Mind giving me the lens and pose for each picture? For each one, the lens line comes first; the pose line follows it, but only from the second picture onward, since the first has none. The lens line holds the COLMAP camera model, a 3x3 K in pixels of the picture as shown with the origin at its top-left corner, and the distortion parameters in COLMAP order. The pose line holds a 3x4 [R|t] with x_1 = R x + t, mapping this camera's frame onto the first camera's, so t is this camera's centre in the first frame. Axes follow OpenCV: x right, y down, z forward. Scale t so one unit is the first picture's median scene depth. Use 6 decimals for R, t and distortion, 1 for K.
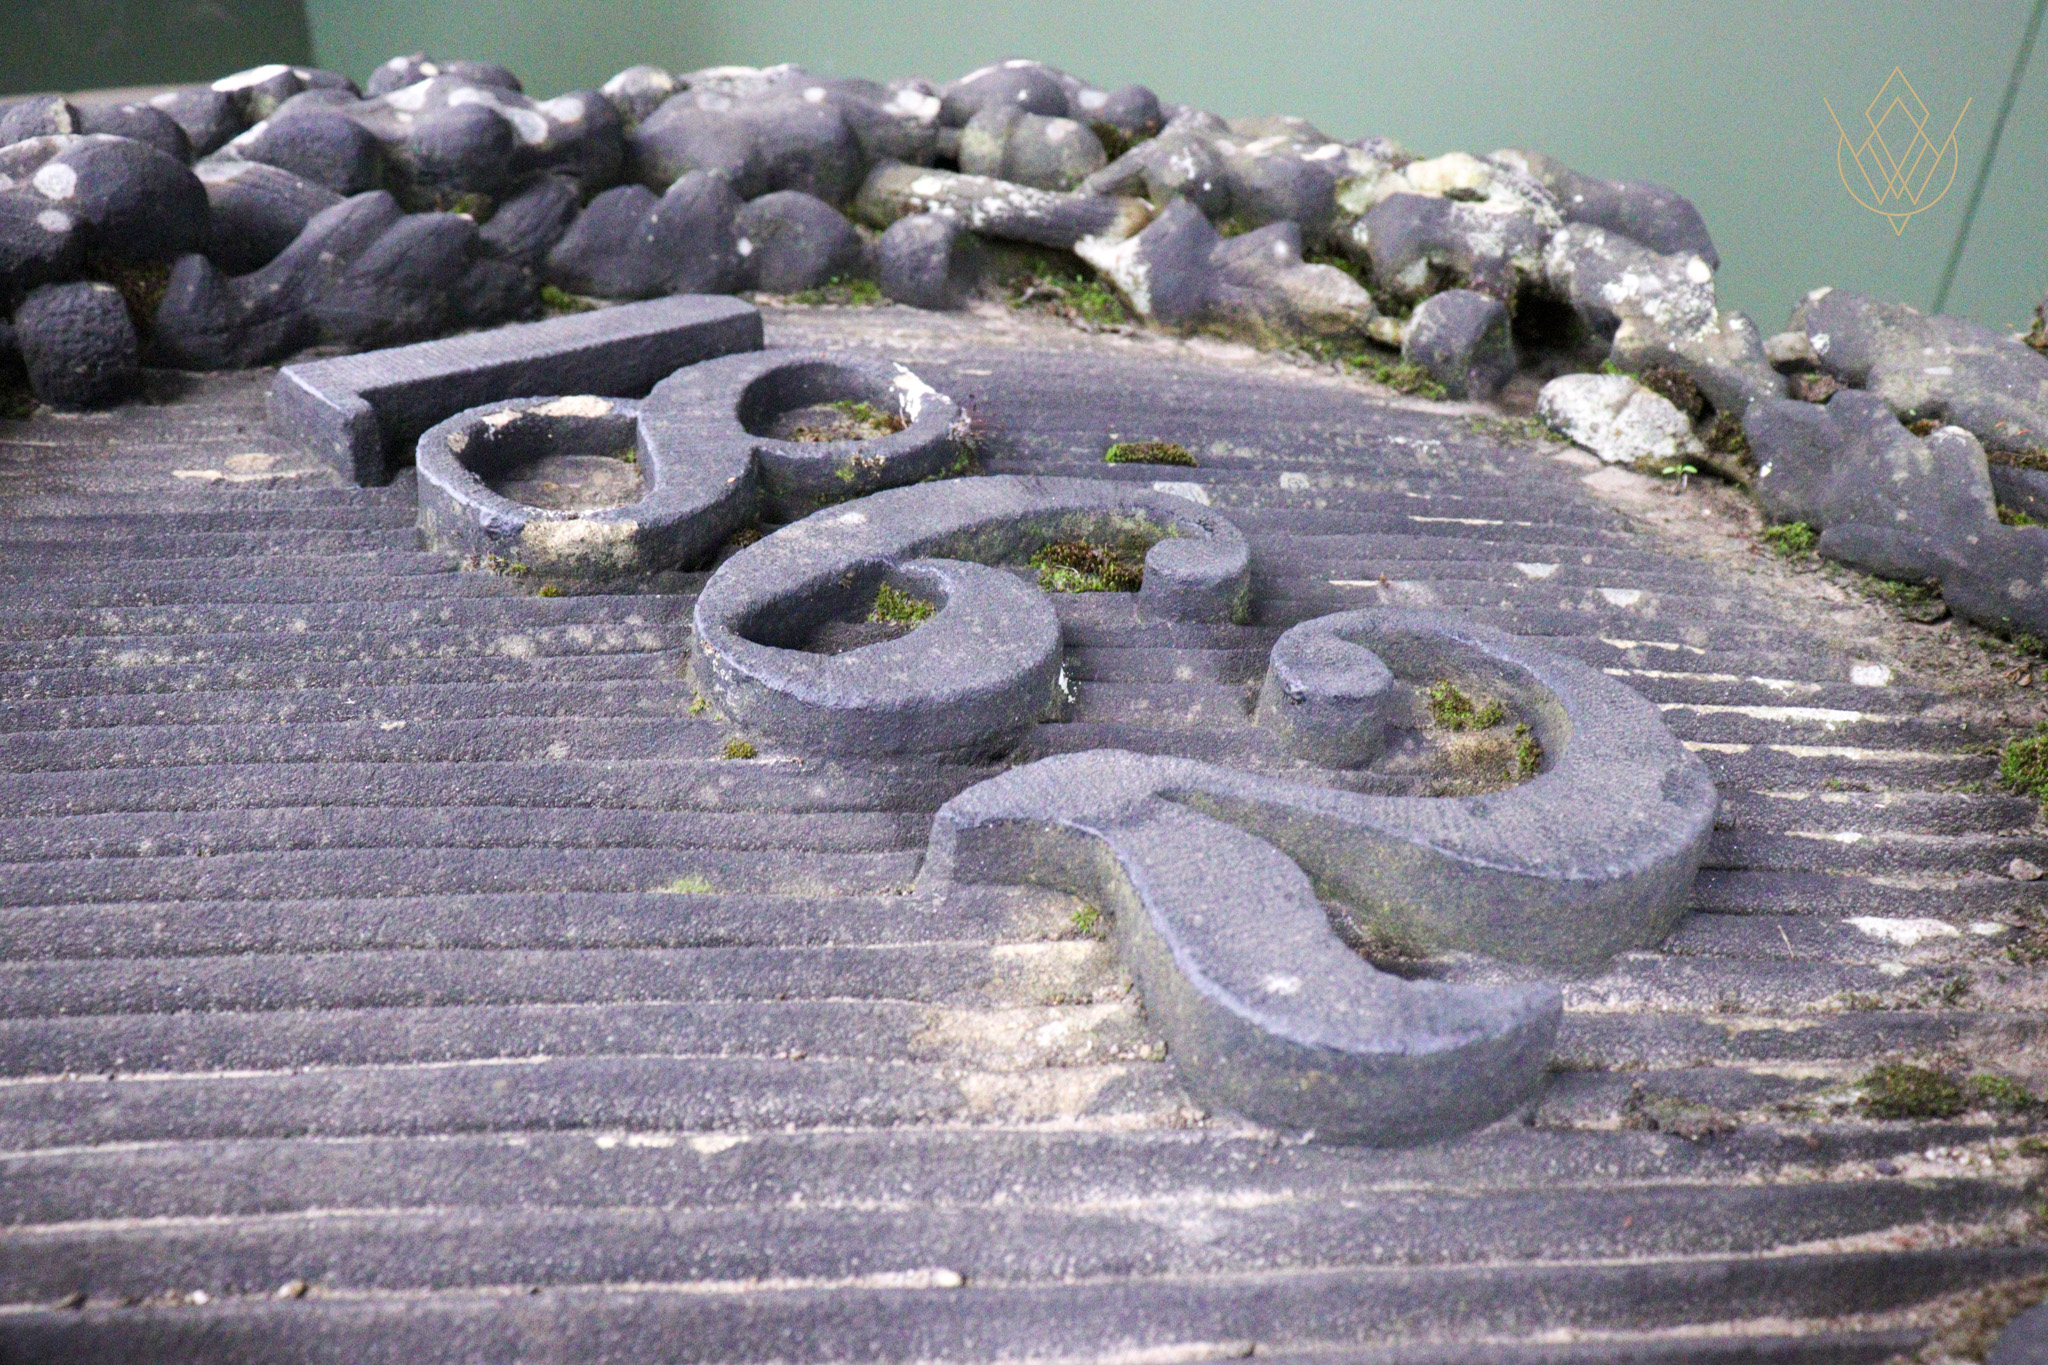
lens RADIAL K [[1661.8, 0, 1029.2], [0, 1661.8, 679.4], [0, 0, 1]] dist [0.003348, -0.005986]
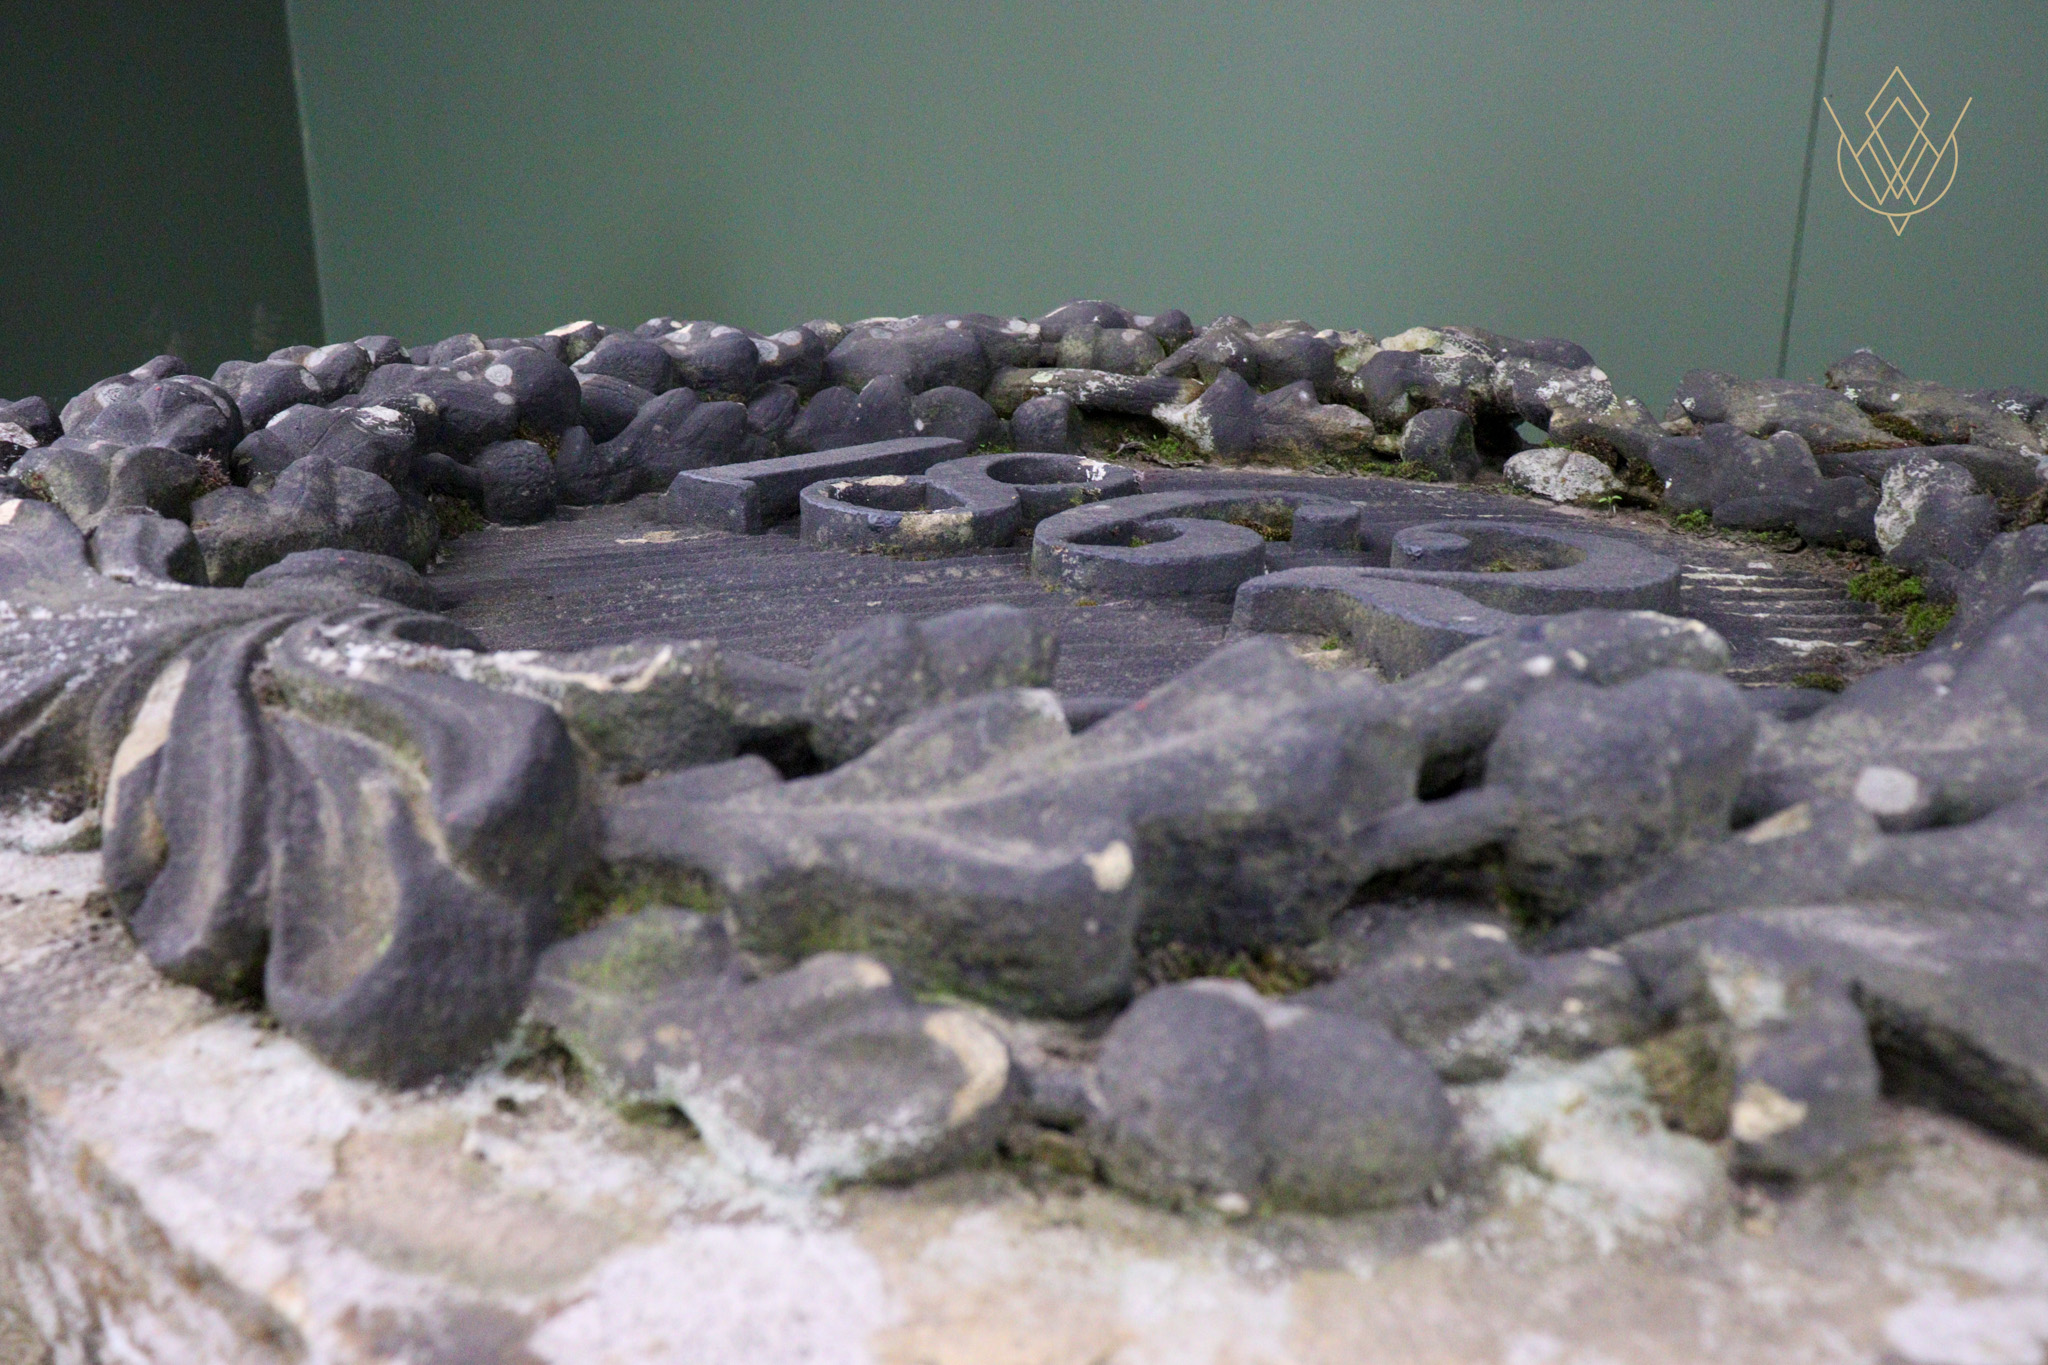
lens RADIAL K [[1681.1, 0, 1024.0], [0, 1681.1, 682.5], [0, 0, 1]] dist [-0.002356, -0.000773]
pose [[0.994645, -0.082438, 0.062329, -0.228553], [0.093975, 0.972408, -0.213522, 0.306049], [-0.043007, 0.218236, 0.974948, -0.381615]]
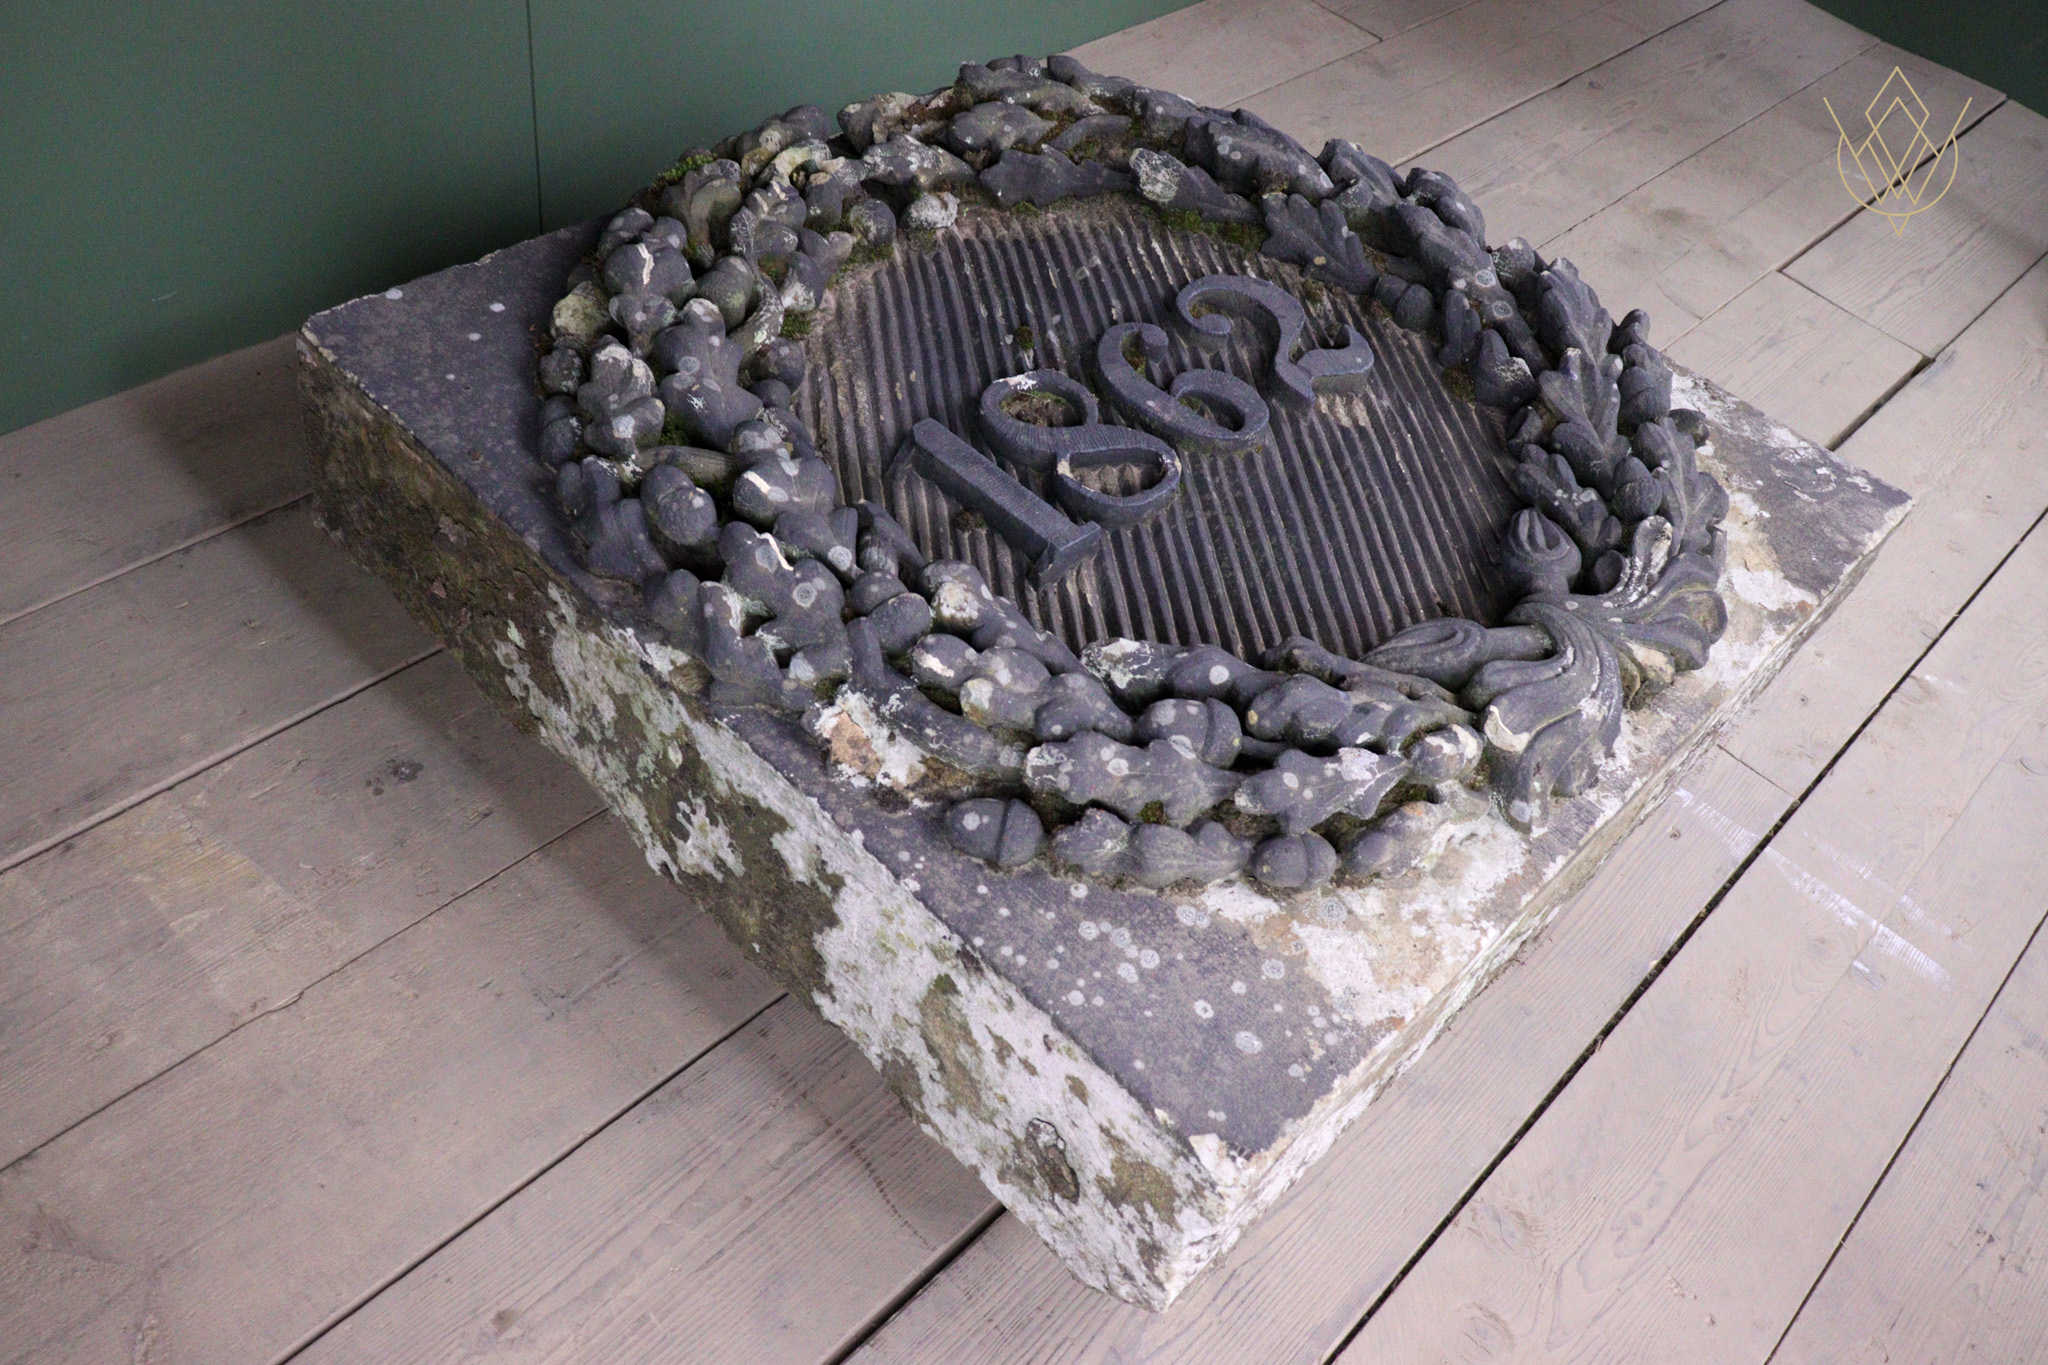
lens RADIAL K [[1685.1, 0, 1028.9], [0, 1685.1, 692.1], [0, 0, 1]] dist [-0.000988, -0.002689]
pose [[-0.012660, -0.781147, 0.624219, -1.834679], [0.349891, 0.581342, 0.734586, -1.603828], [-0.936705, 0.227709, 0.265957, 0.421276]]
